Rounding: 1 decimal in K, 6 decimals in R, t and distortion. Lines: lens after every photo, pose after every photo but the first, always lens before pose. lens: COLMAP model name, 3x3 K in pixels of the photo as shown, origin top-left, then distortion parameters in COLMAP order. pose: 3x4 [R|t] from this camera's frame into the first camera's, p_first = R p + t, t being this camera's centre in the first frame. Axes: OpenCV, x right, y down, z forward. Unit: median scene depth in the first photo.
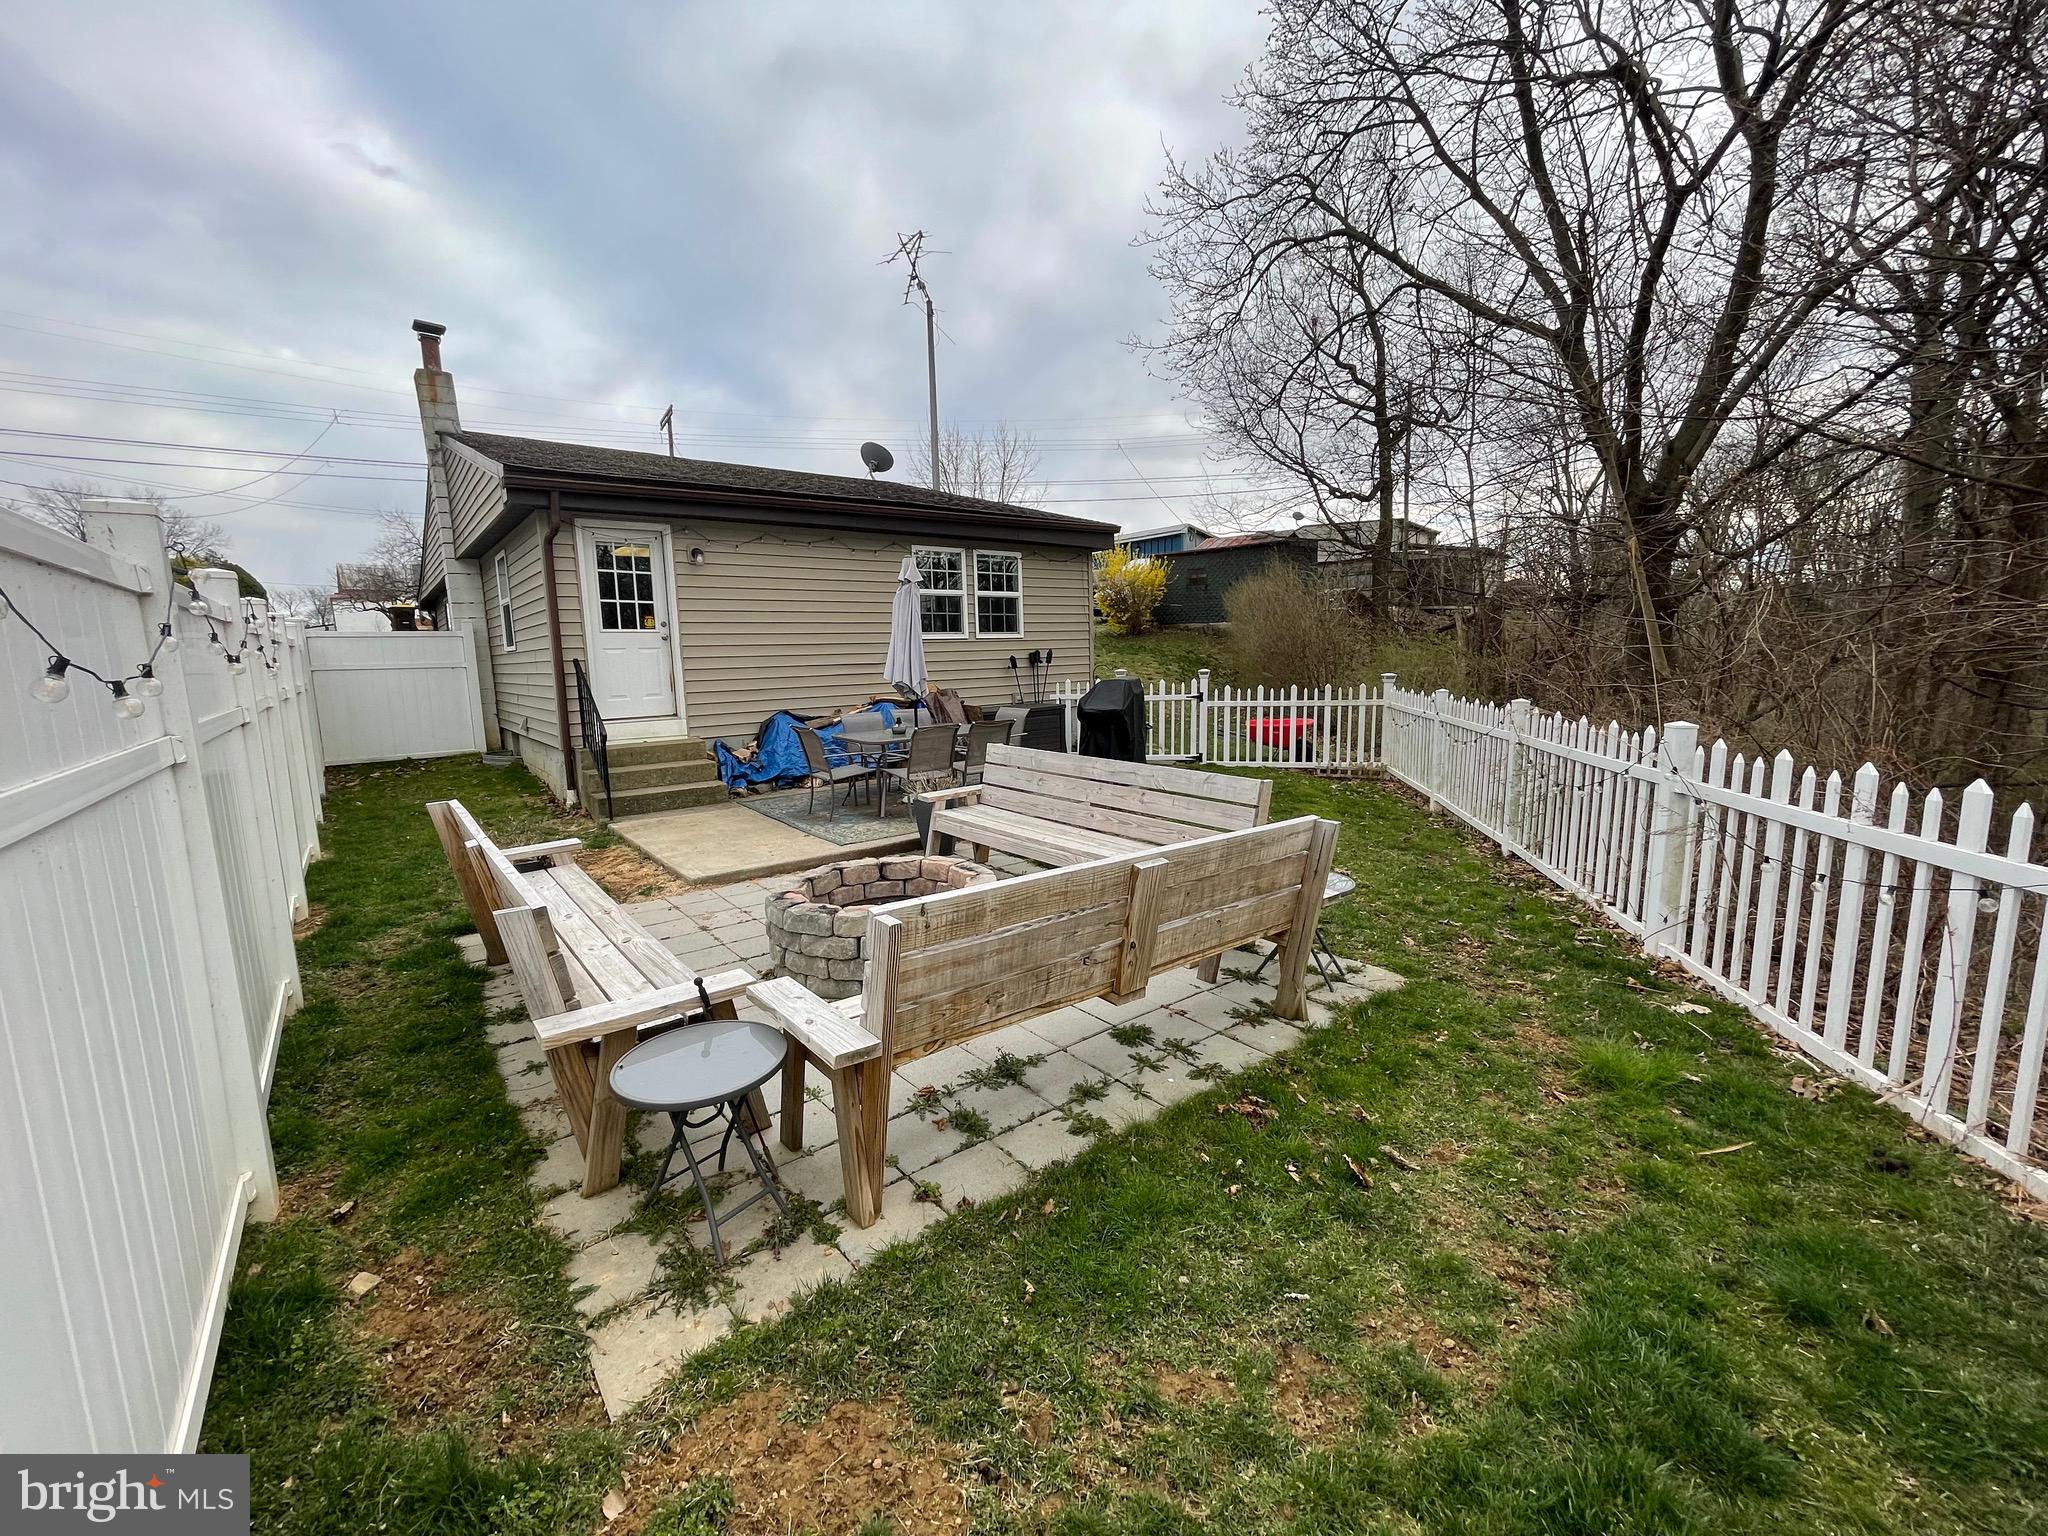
lens RADIAL K [[817.7, 0, 1012.7], [0, 817.7, 773.1], [0, 0, 1]] dist [-0.000485, 0.000453]
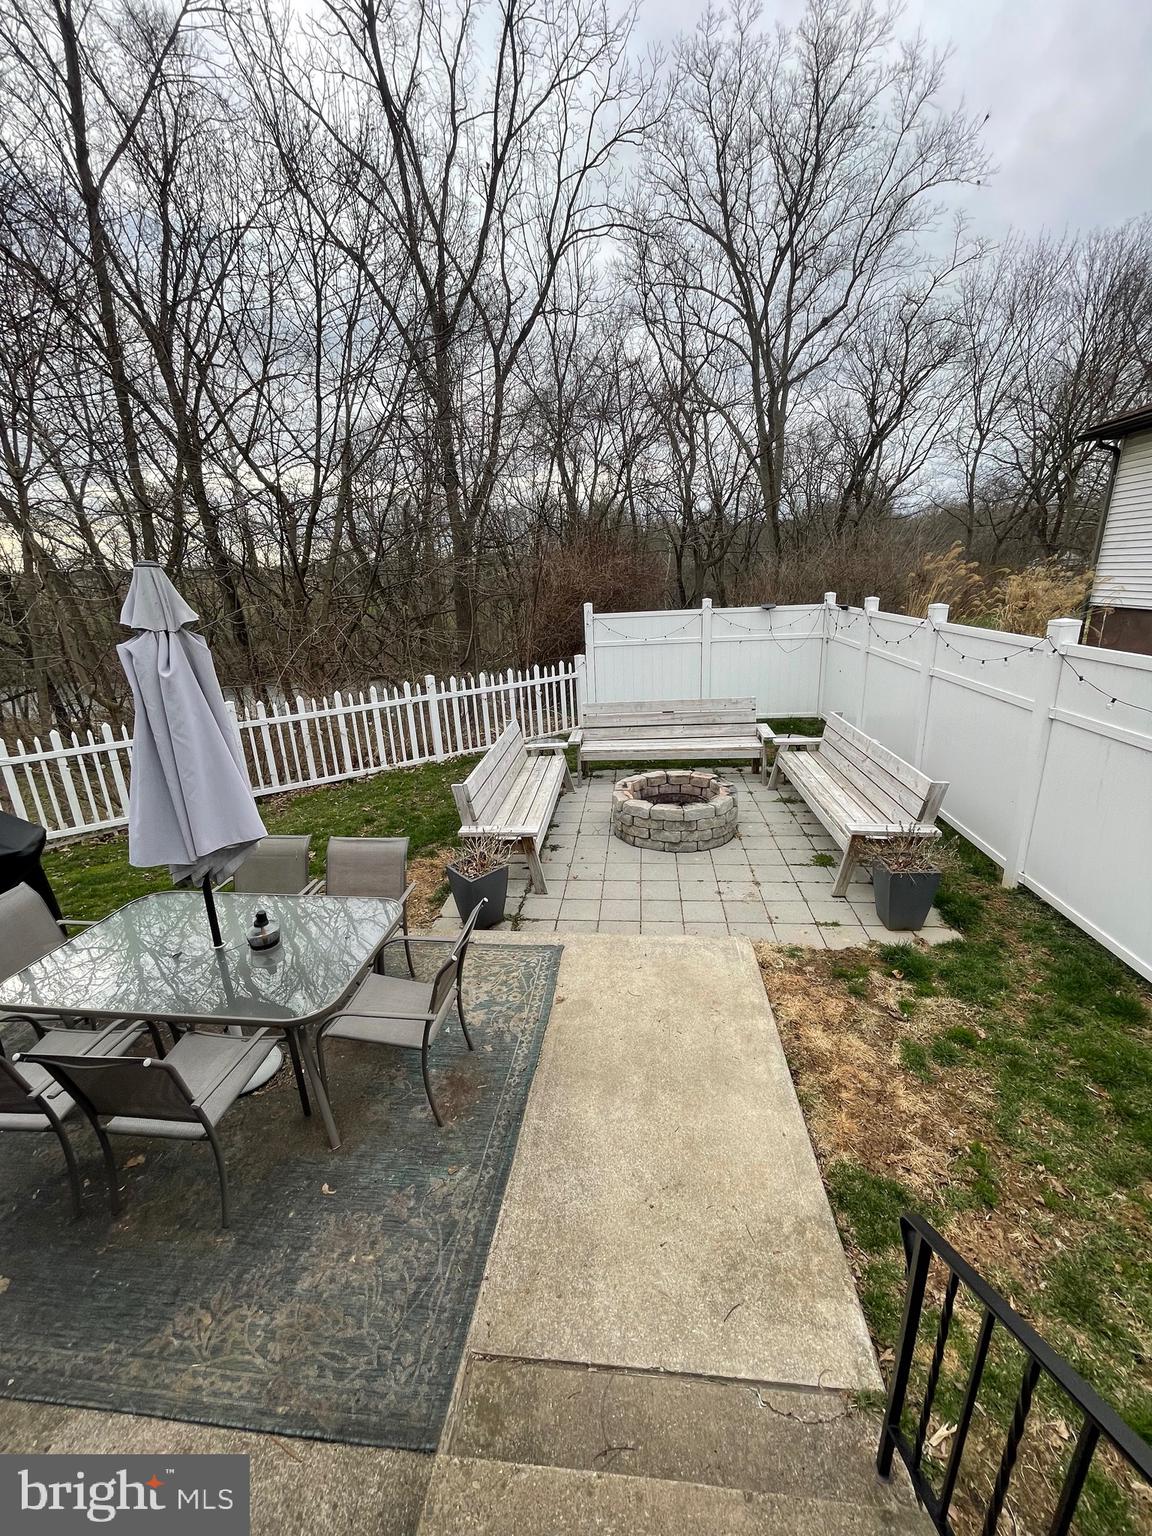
lens RADIAL K [[618.7, 0, 568.9], [0, 618.7, 758.5], [0, 0, 1]] dist [0.005819, -0.000054]
pose [[-0.706302, -0.162547, 0.688996, -0.748369], [0.153916, 0.914737, 0.373585, -0.389459], [-0.690976, 0.369911, -0.621062, 1.594749]]
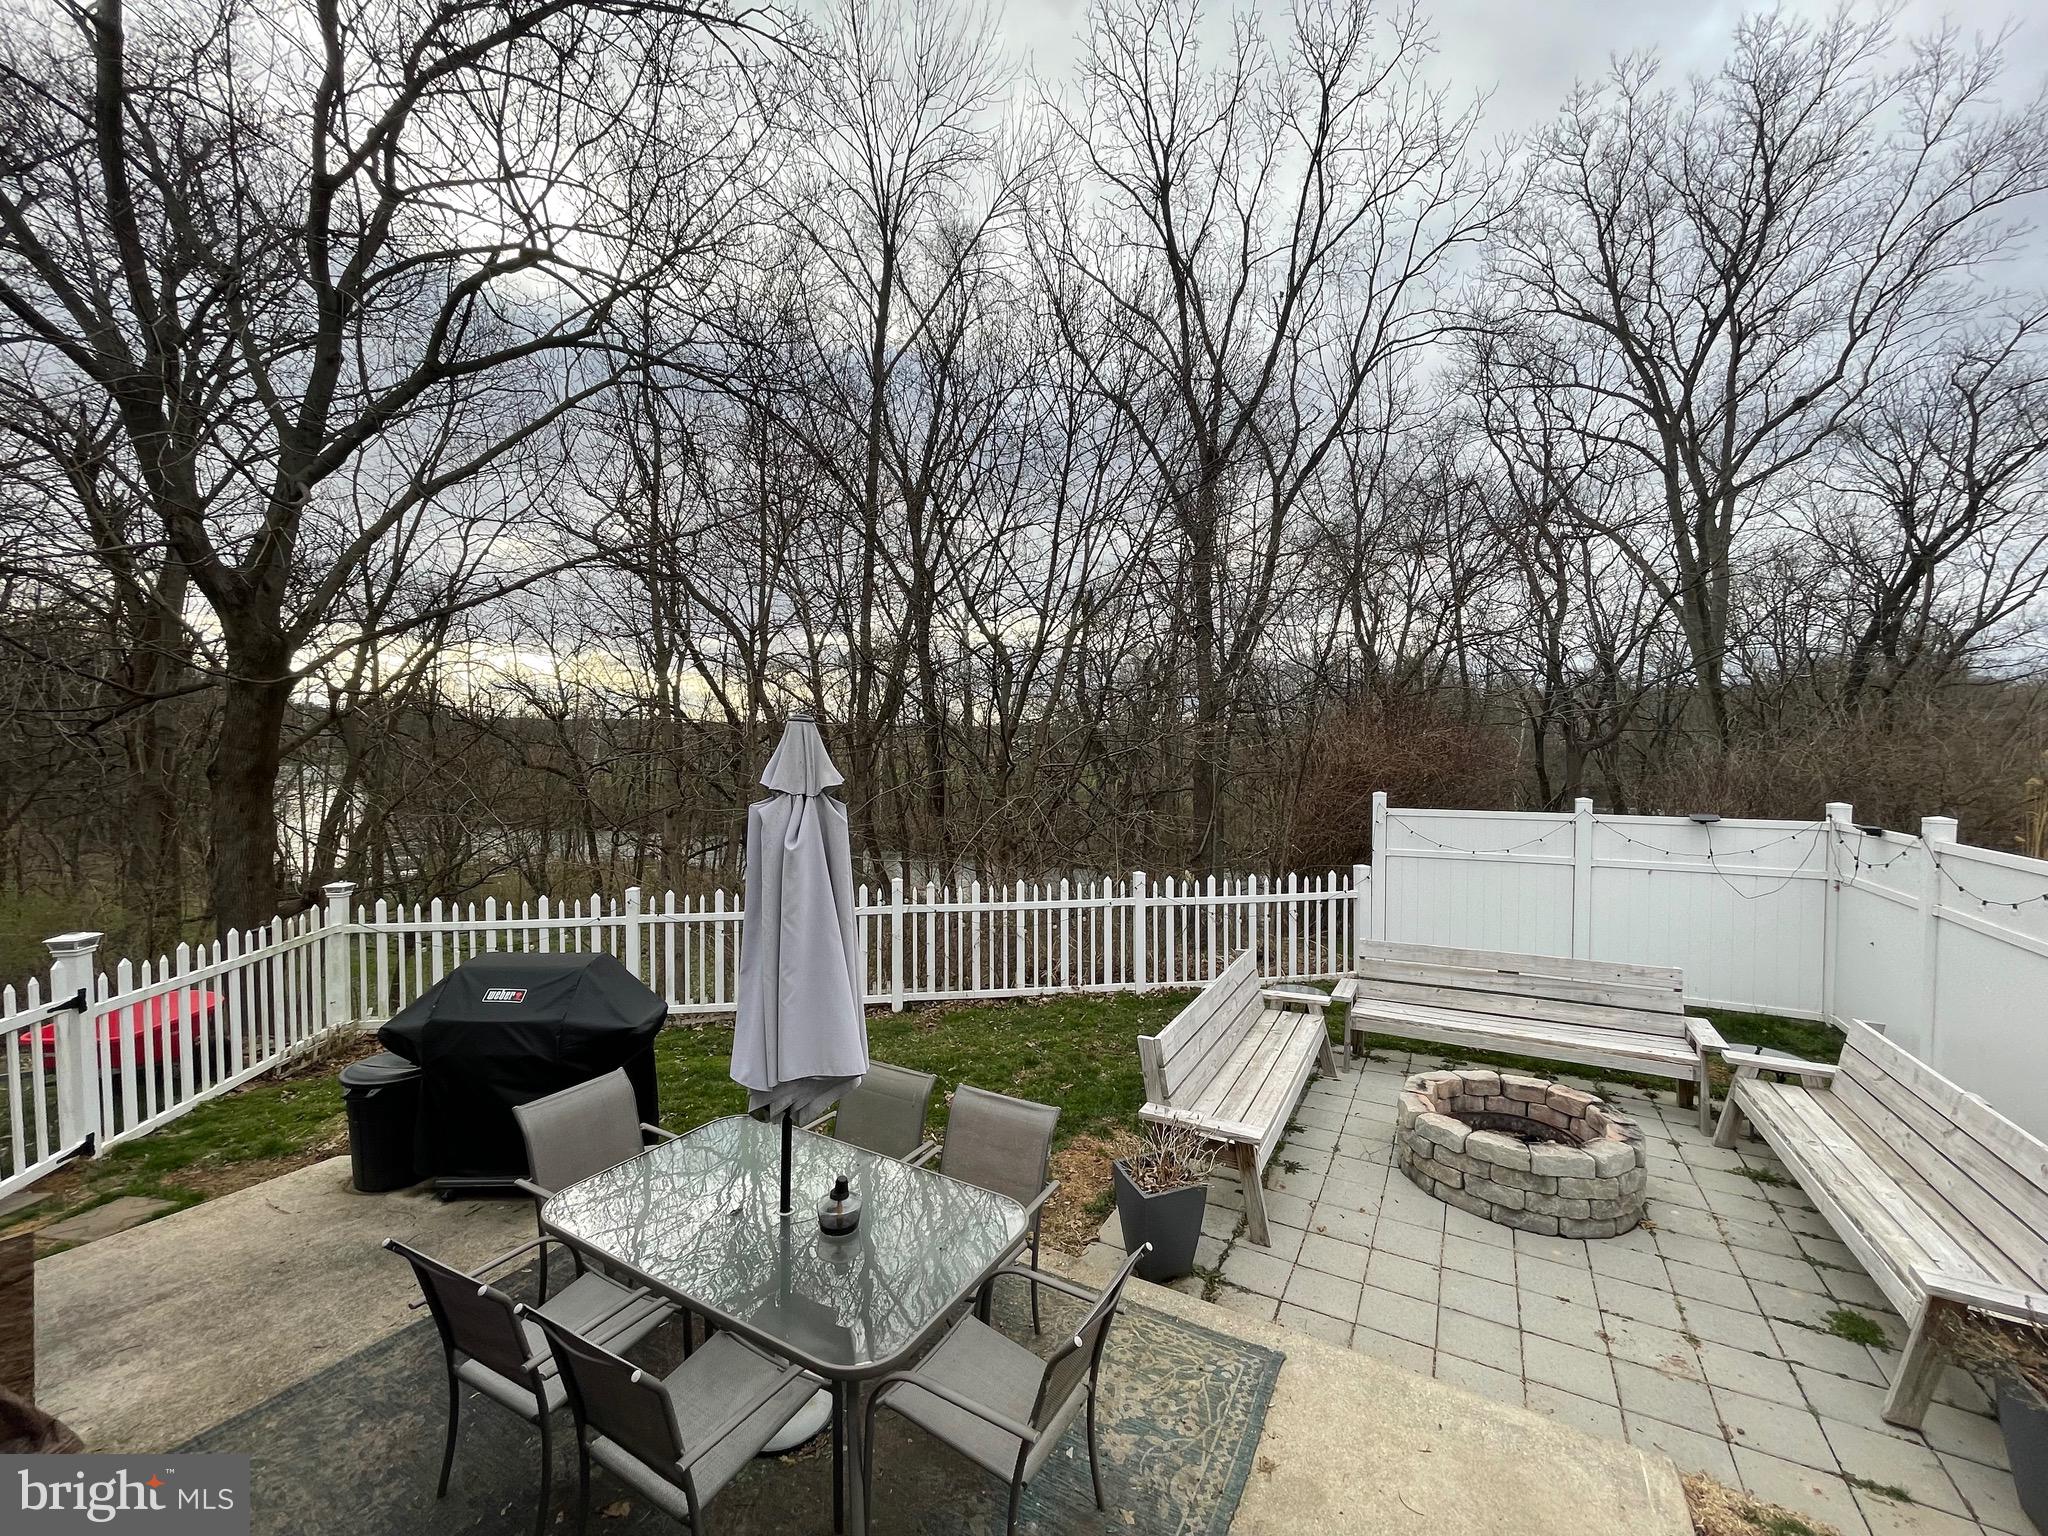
lens RADIAL K [[820.5, 0, 1012.1], [0, 820.5, 770.1], [0, 0, 1]] dist [-0.000397, -0.000422]
pose [[-0.372577, -0.015475, 0.927872, -0.727136], [0.136264, 0.988111, 0.071195, -0.384050], [-0.917943, 0.152961, -0.366038, 1.545110]]
